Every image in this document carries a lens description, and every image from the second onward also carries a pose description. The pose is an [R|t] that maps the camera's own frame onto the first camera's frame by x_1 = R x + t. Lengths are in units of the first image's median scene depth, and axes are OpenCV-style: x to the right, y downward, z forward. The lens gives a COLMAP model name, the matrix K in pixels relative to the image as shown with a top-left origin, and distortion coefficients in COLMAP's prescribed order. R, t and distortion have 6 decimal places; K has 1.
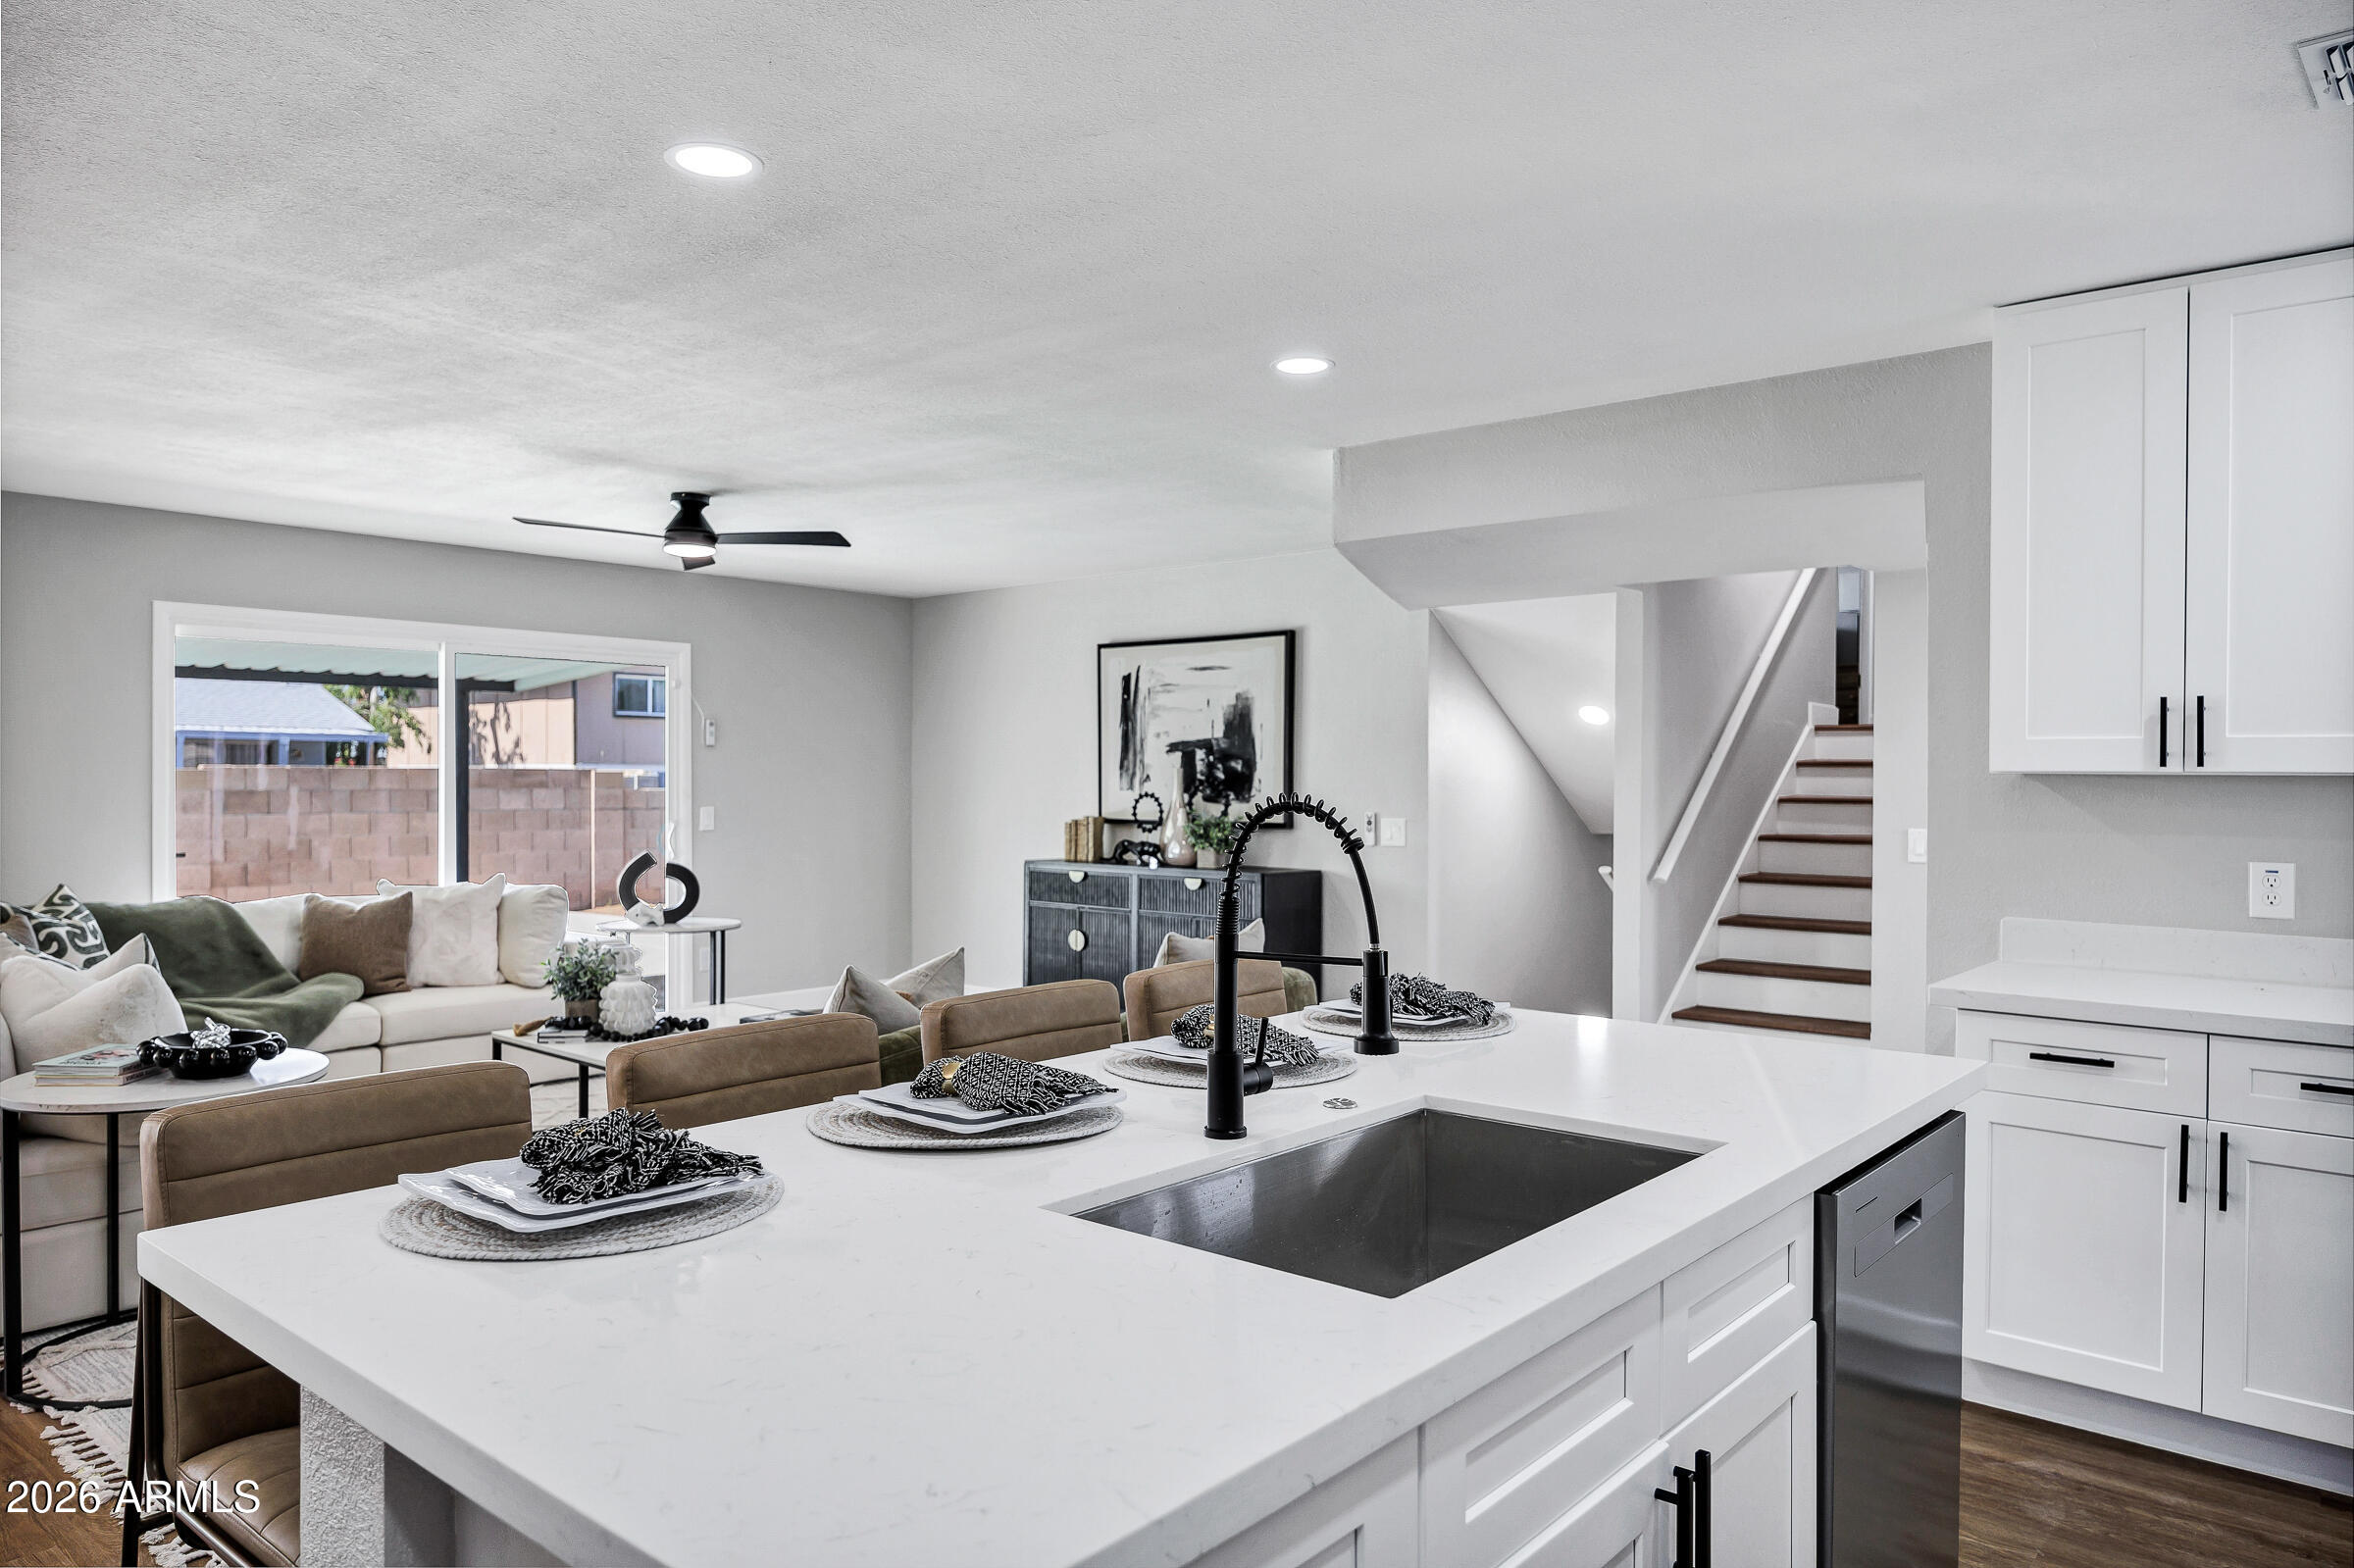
lens RADIAL K [[1571.0, 0, 1198.8], [0, 1571.0, 786.9], [0, 0, 1]] dist [-0.002059, -0.000453]
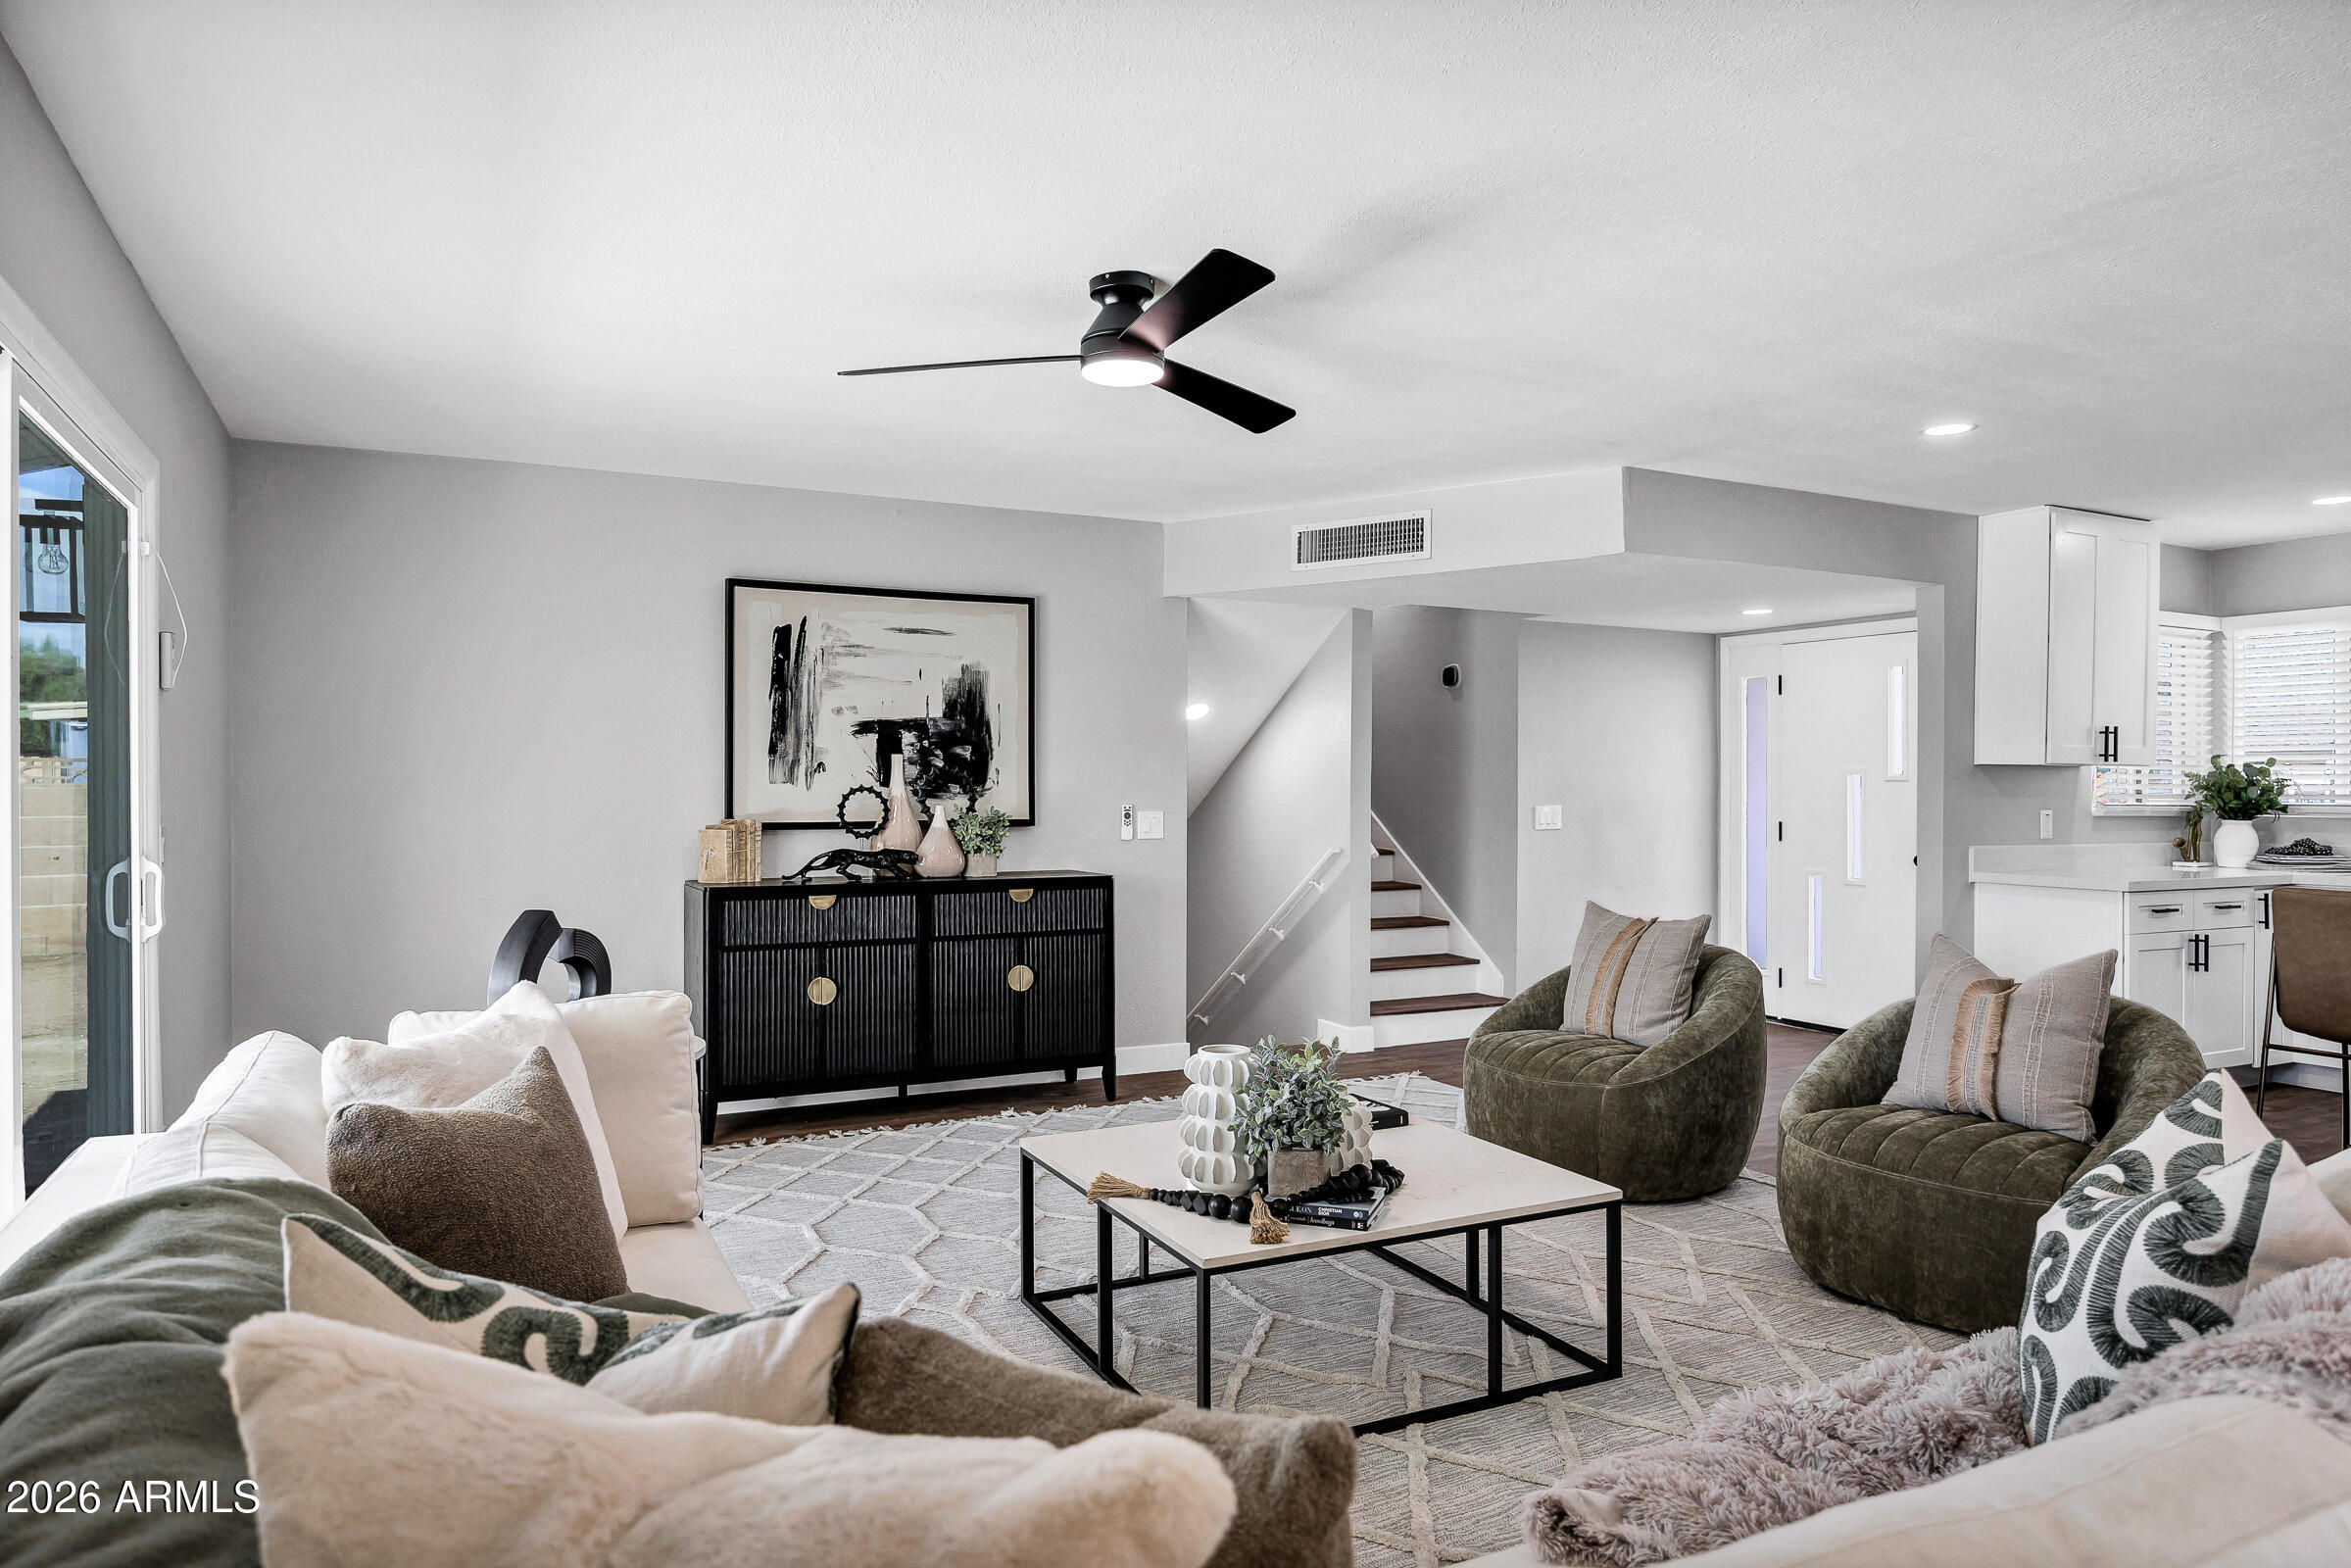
lens RADIAL K [[1474.0, 0, 1195.1], [0, 1474.0, 773.0], [0, 0, 1]] dist [0.003714, 0.000744]
pose [[0.379421, 0.002539, 0.925220, -0.636518], [0.005082, 0.999975, -0.004828, 0.001652], [-0.925210, 0.006534, 0.379399, 0.580352]]
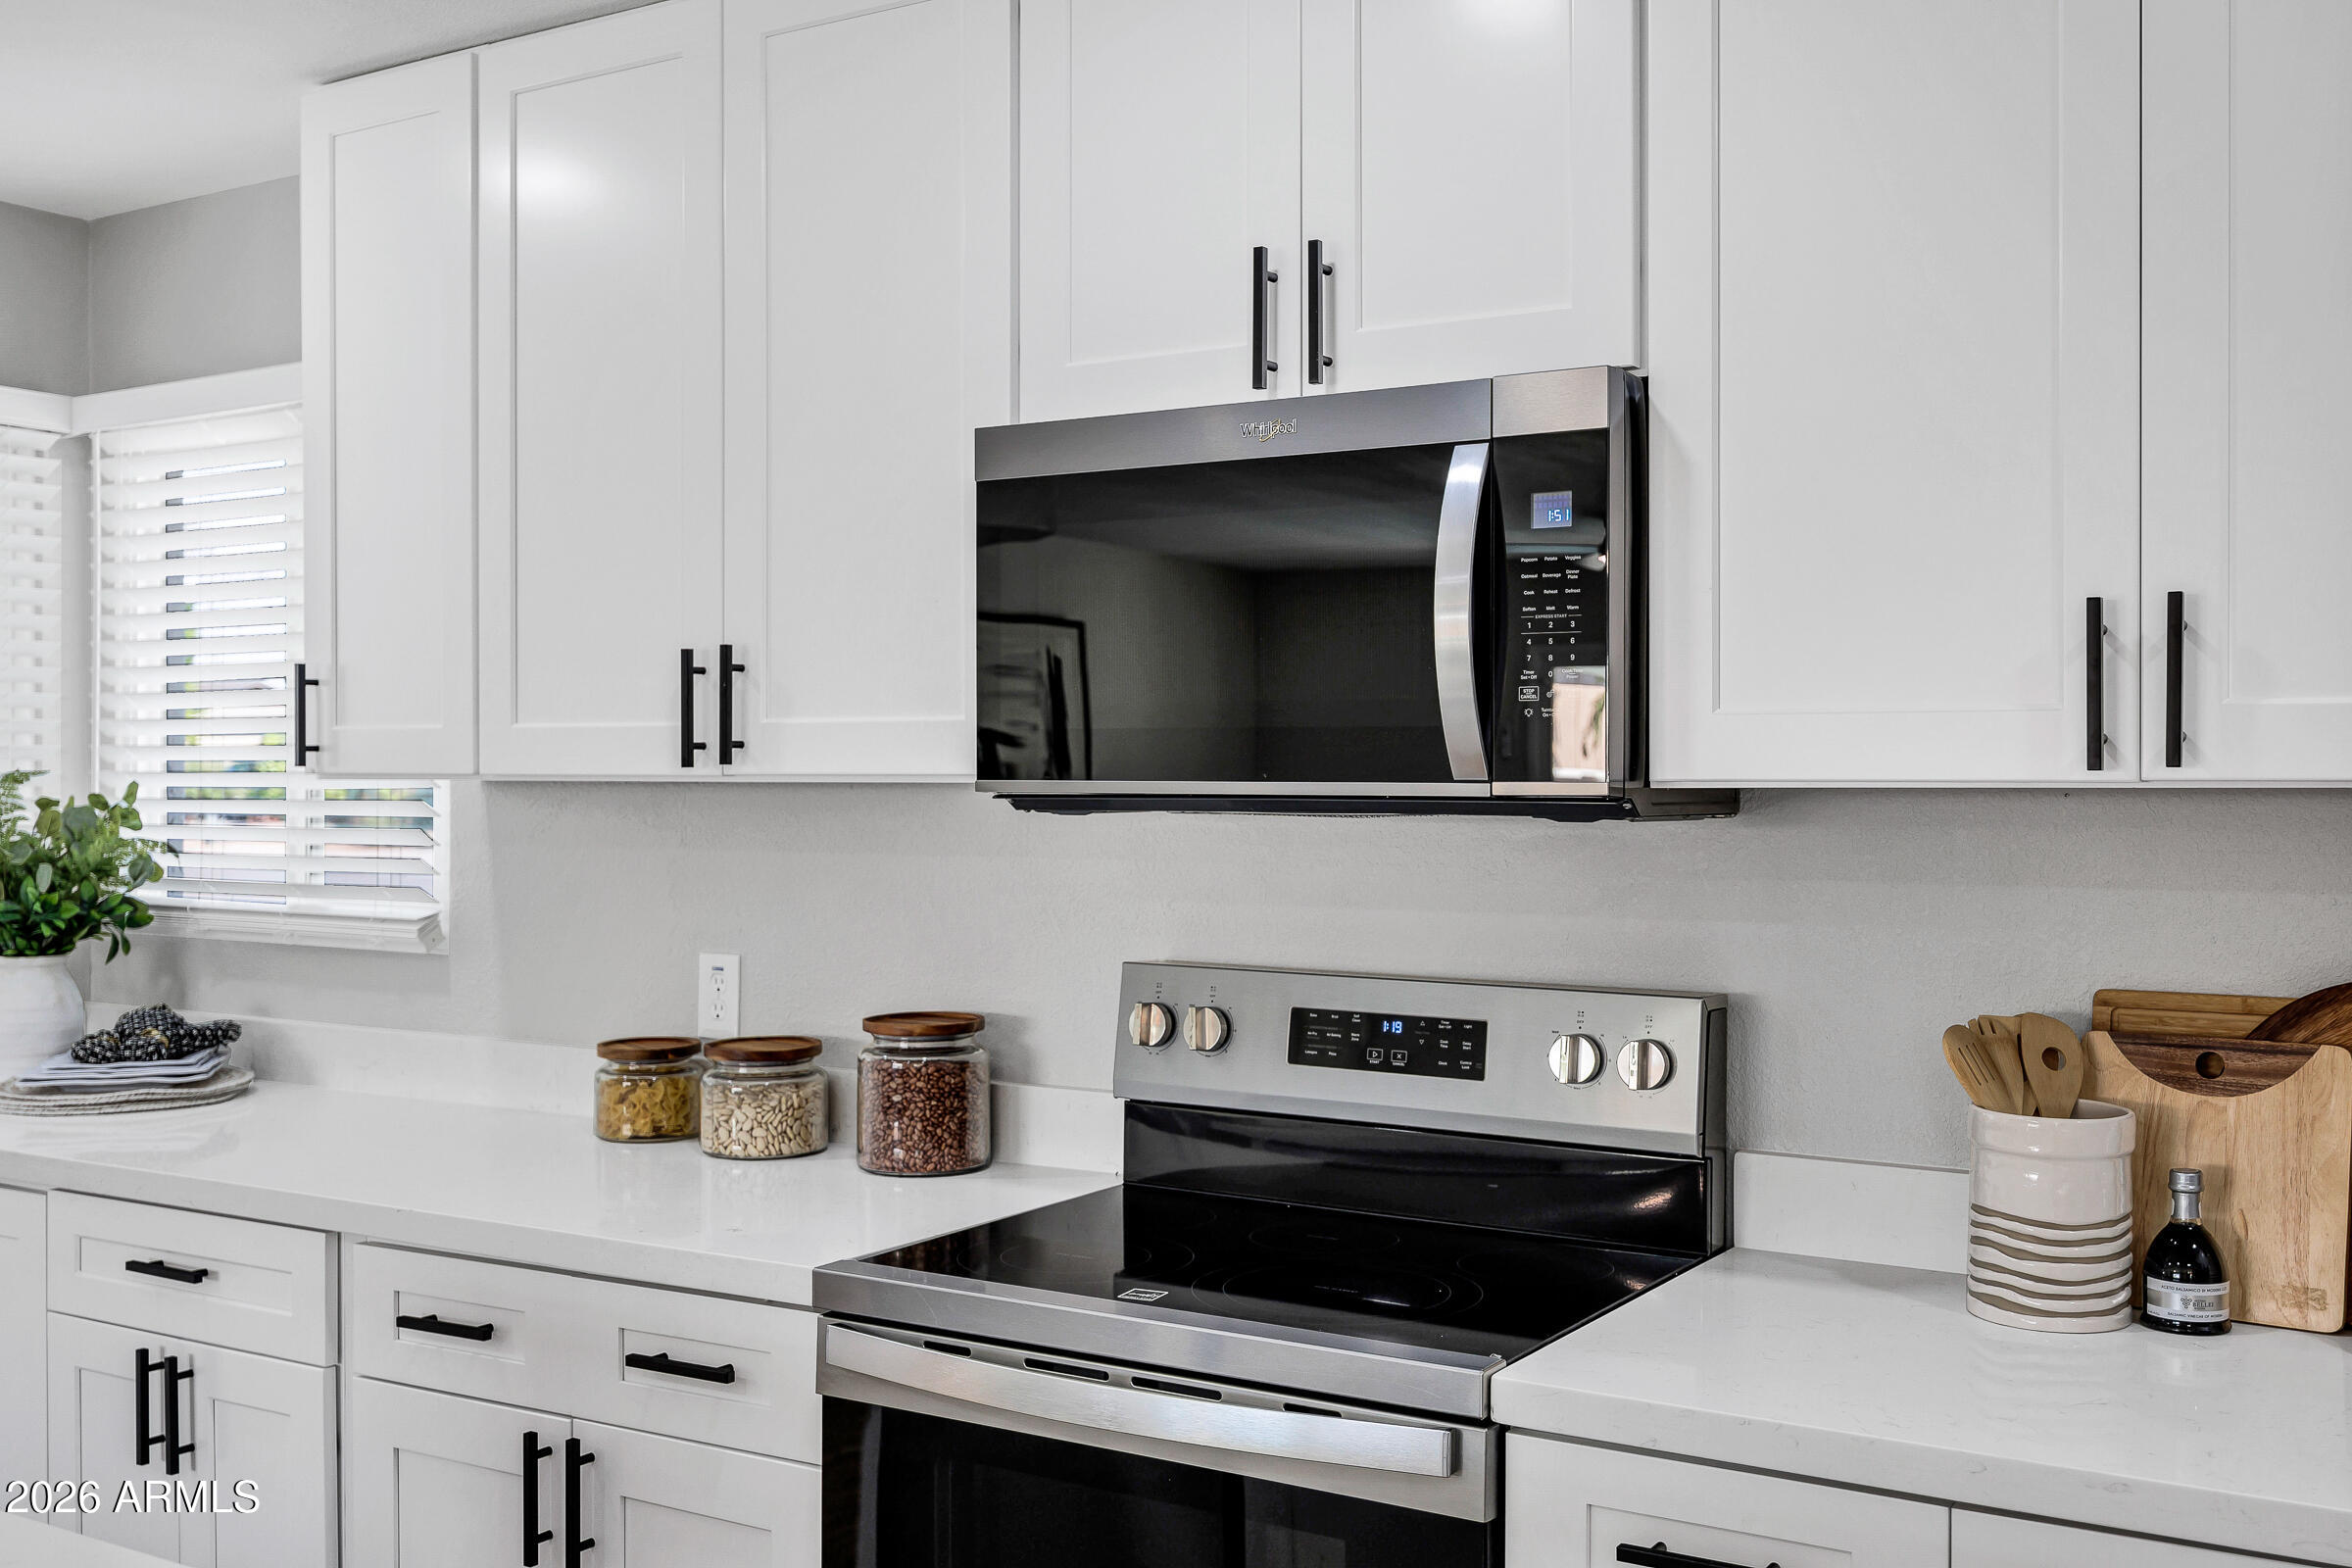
lens RADIAL K [[2319.4, 0, 1160.1], [0, 2319.4, 775.7], [0, 0, 1]] dist [0.007371, 0.000000]
pose [[-0.133869, -0.008116, 0.990966, -0.123695], [0.003723, 0.999955, 0.008693, -0.012779], [-0.990992, 0.004853, -0.133833, 0.174794]]
